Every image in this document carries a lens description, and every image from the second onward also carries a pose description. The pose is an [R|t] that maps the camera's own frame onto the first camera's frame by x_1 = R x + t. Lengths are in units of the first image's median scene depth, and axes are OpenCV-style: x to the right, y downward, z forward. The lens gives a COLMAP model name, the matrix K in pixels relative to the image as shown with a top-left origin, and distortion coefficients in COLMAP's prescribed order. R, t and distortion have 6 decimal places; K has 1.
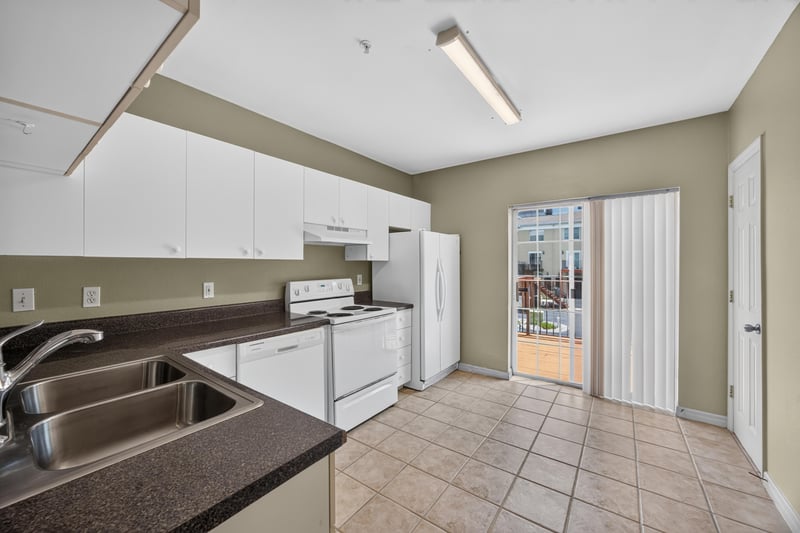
lens RADIAL K [[309.0, 0, 387.0], [0, 309.0, 270.4], [0, 0, 1]] dist [0.004333, 0.000168]
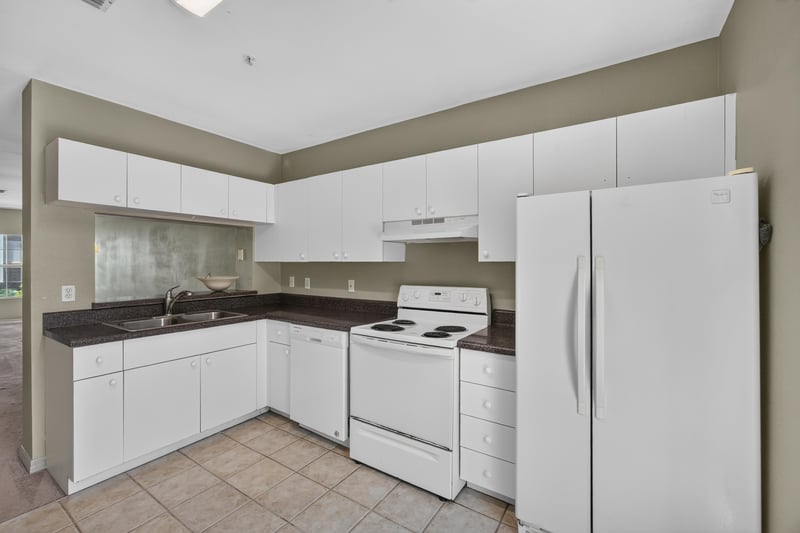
lens RADIAL K [[328.9, 0, 398.2], [0, 328.9, 268.7], [0, 0, 1]] dist [-0.006903, 0.001741]
pose [[0.100240, 0.011792, -0.994893, 0.657230], [-0.027637, 0.999577, 0.009063, -0.021278], [0.994579, 0.026587, 0.100523, 0.845993]]
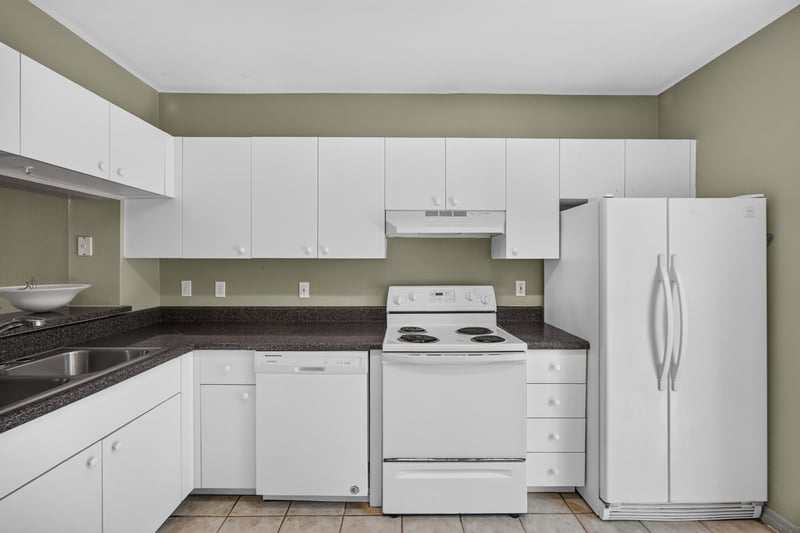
lens RADIAL K [[328.9, 0, 398.1], [0, 328.9, 265.3], [0, 0, 1]] dist [-0.006903, 0.001741]
pose [[0.630374, 0.008241, -0.776248, 0.347752], [-0.018211, 0.999825, -0.004174, -0.013377], [0.776078, 0.016767, 0.630414, 0.453372]]
